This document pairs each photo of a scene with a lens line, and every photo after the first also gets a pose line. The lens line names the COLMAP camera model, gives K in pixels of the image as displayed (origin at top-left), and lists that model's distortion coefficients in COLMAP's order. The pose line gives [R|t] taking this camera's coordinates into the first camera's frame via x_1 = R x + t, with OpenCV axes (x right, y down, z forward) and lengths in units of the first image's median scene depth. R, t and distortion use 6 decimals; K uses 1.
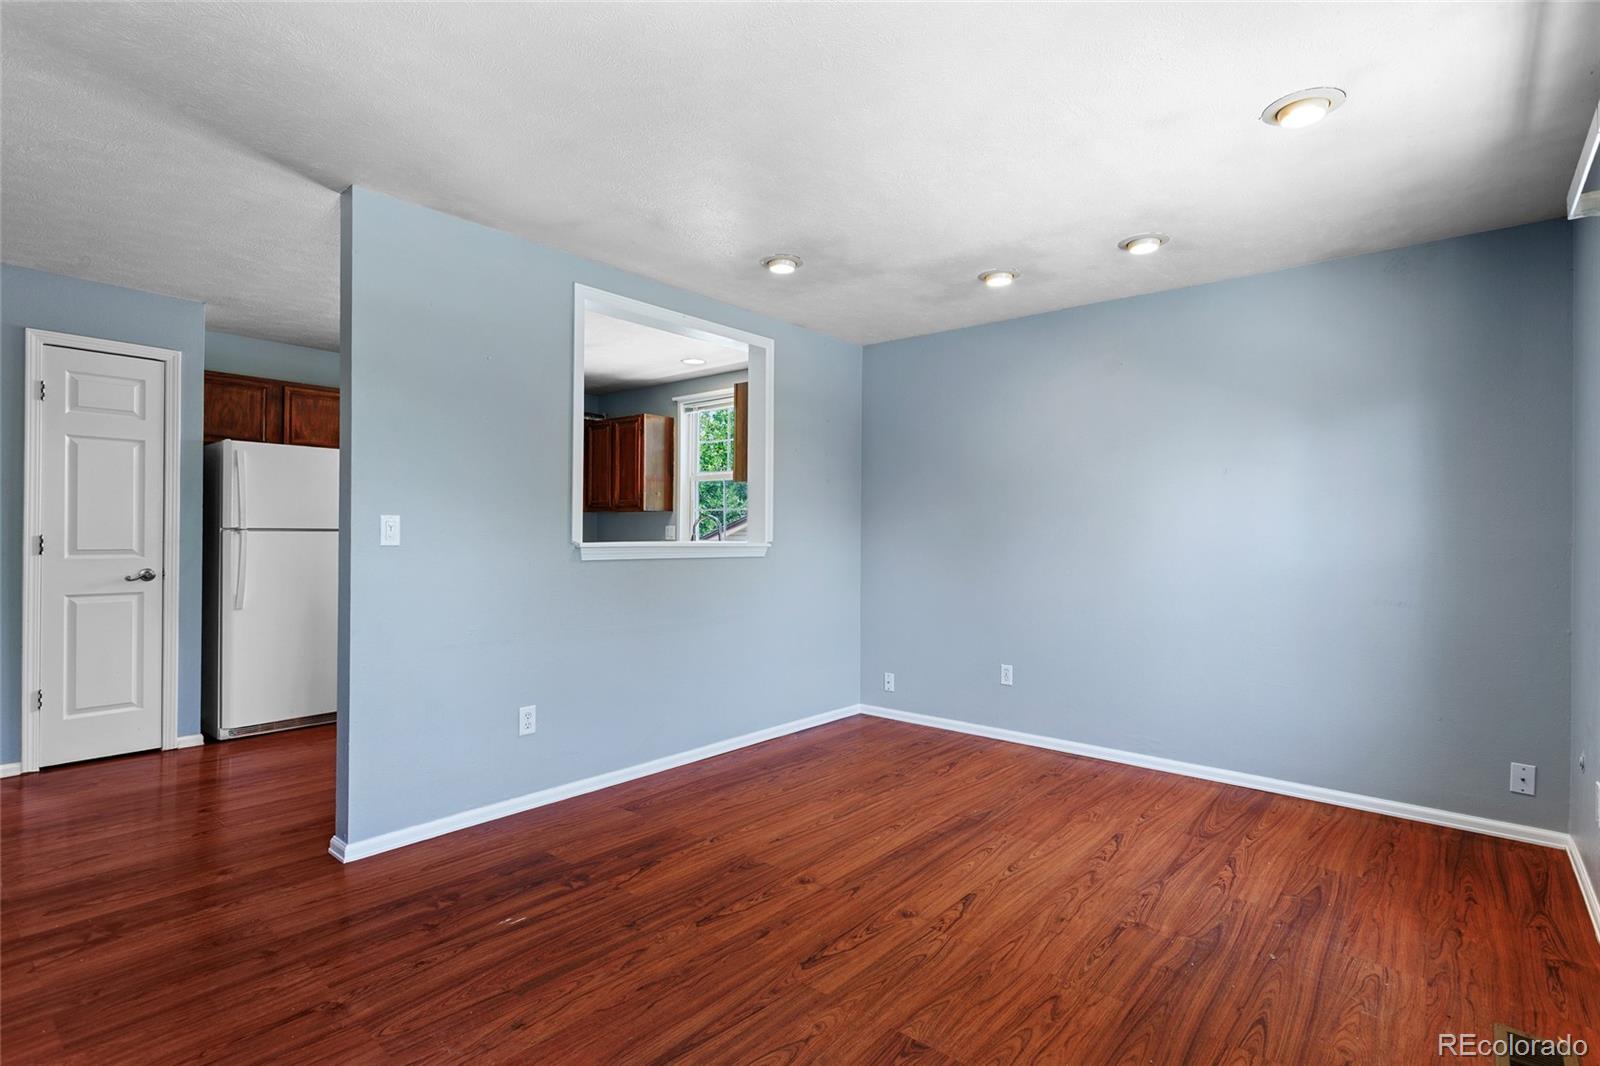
lens RADIAL K [[774.3, 0, 794.0], [0, 774.3, 533.8], [0, 0, 1]] dist [0.000024, 0.000027]
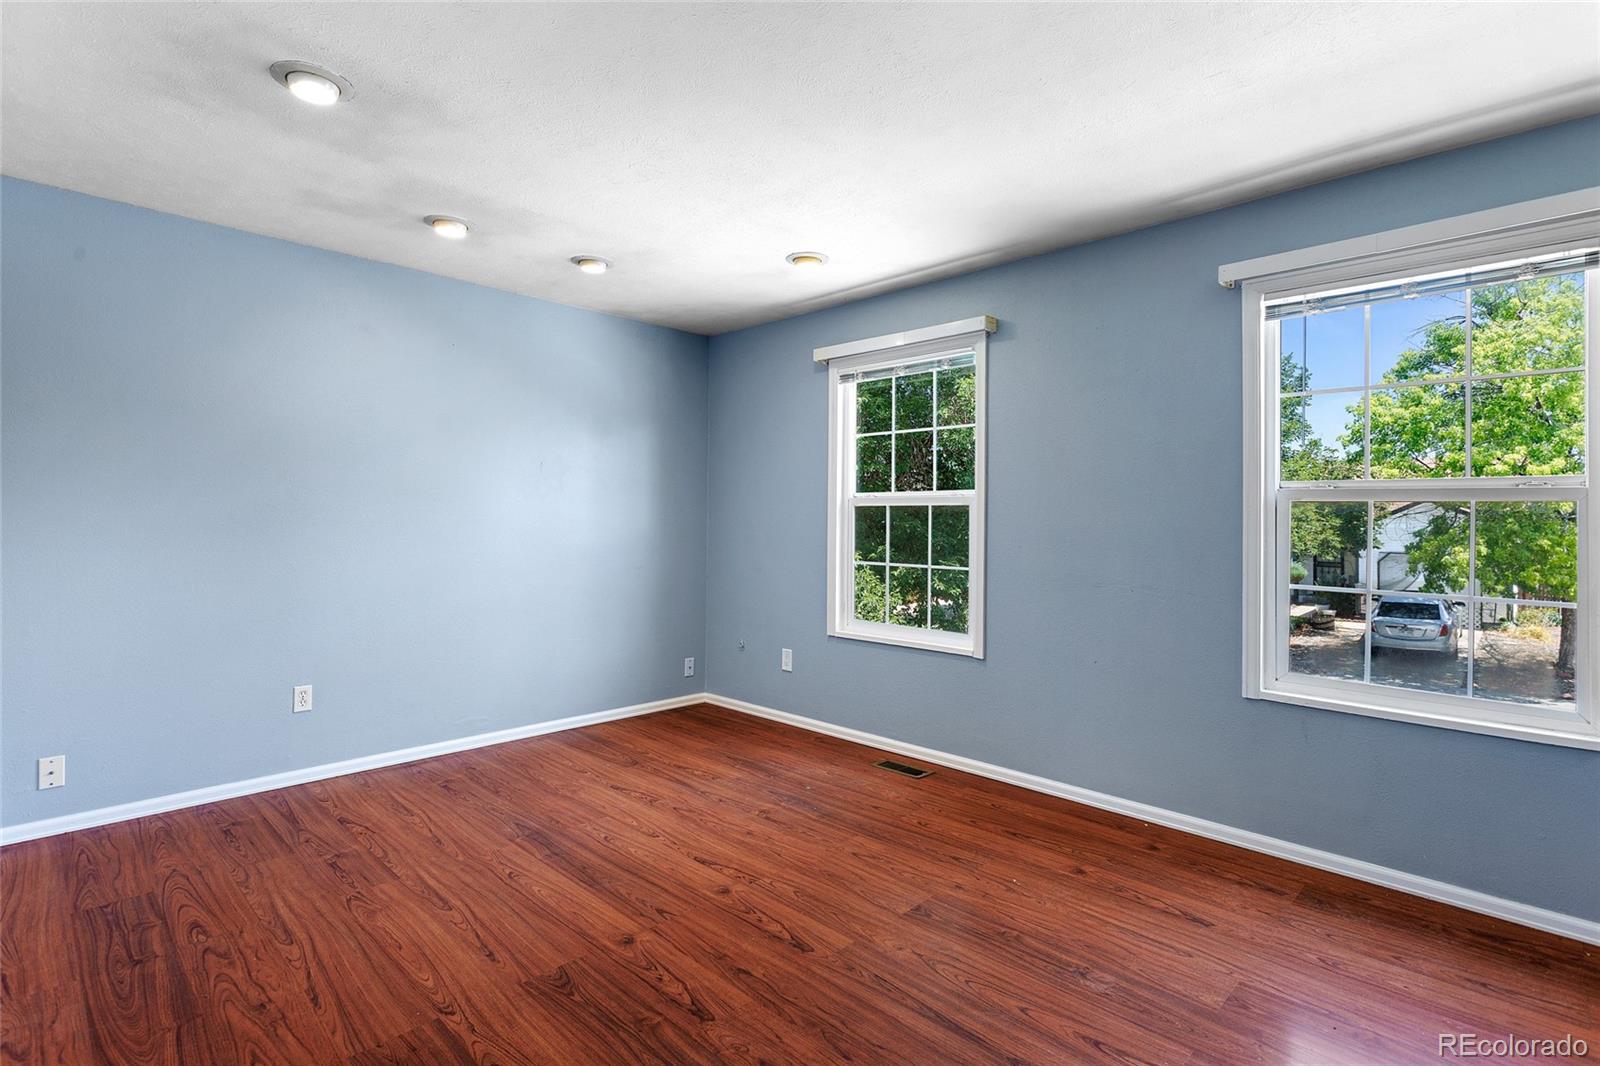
lens RADIAL K [[767.4, 0, 806.8], [0, 767.4, 526.7], [0, 0, 1]] dist [0.008814, 0.000851]
pose [[0.062237, -0.012584, 0.997982, -0.648832], [-0.009193, 0.999871, 0.013181, -0.009872], [-0.998019, -0.009995, 0.062114, 0.615422]]
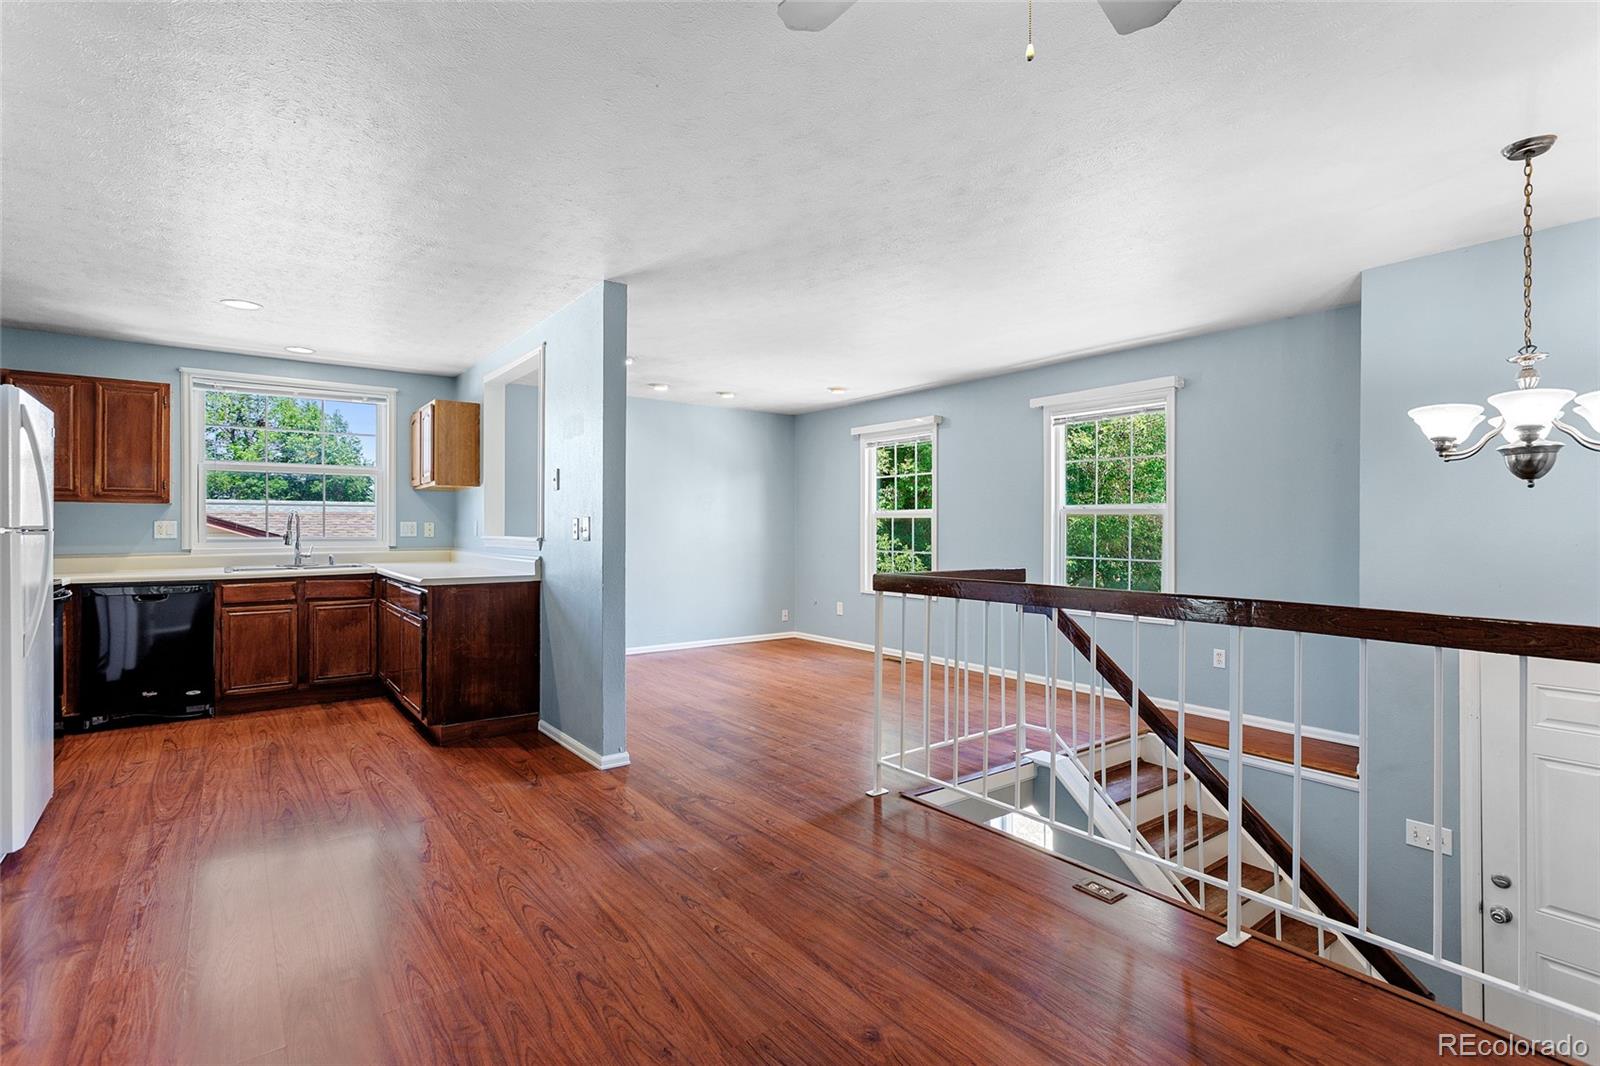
lens RADIAL K [[767.4, 0, 806.8], [0, 767.4, 526.7], [0, 0, 1]] dist [0.008814, 0.000851]
pose [[0.215763, -0.005070, 0.976433, -1.606028], [0.000595, 0.999987, 0.005061, -0.015190], [-0.976446, -0.000511, 0.215763, 0.317848]]
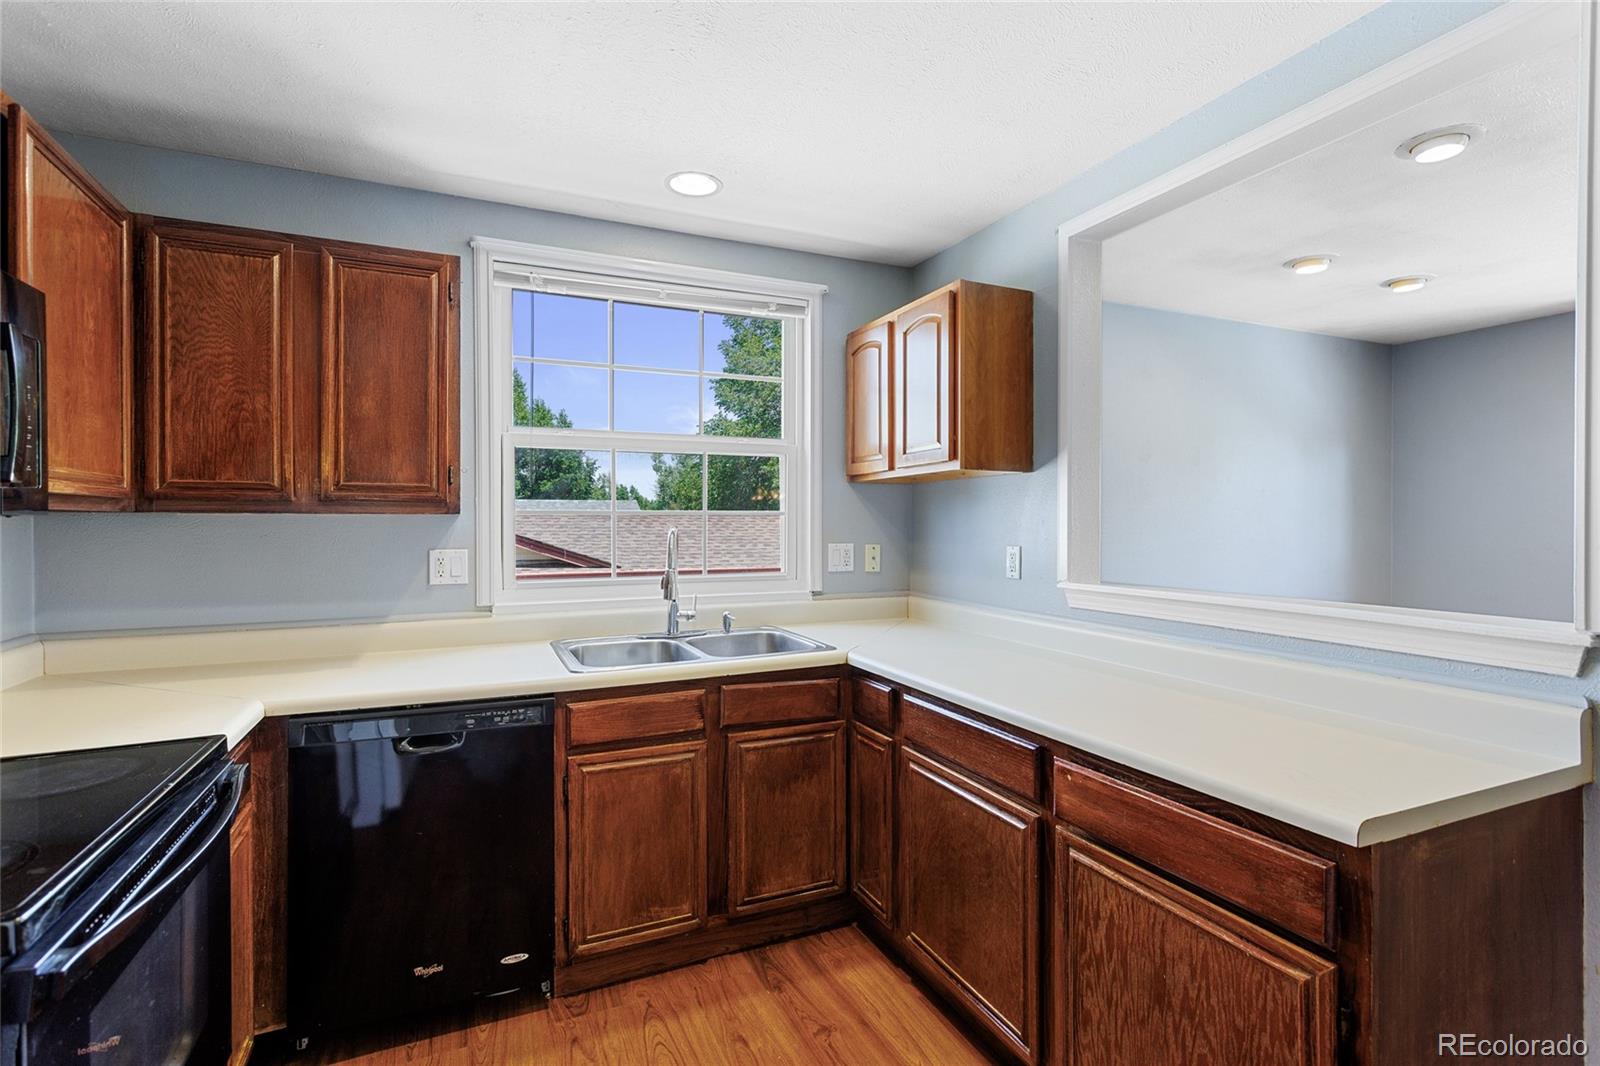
lens RADIAL K [[767.4, 0, 806.8], [0, 767.4, 526.7], [0, 0, 1]] dist [0.008814, 0.000851]
pose [[0.425377, -0.011041, 0.904949, -0.879949], [0.002901, 0.999937, 0.010836, -0.051089], [-0.905011, -0.001984, 0.425383, 1.303210]]
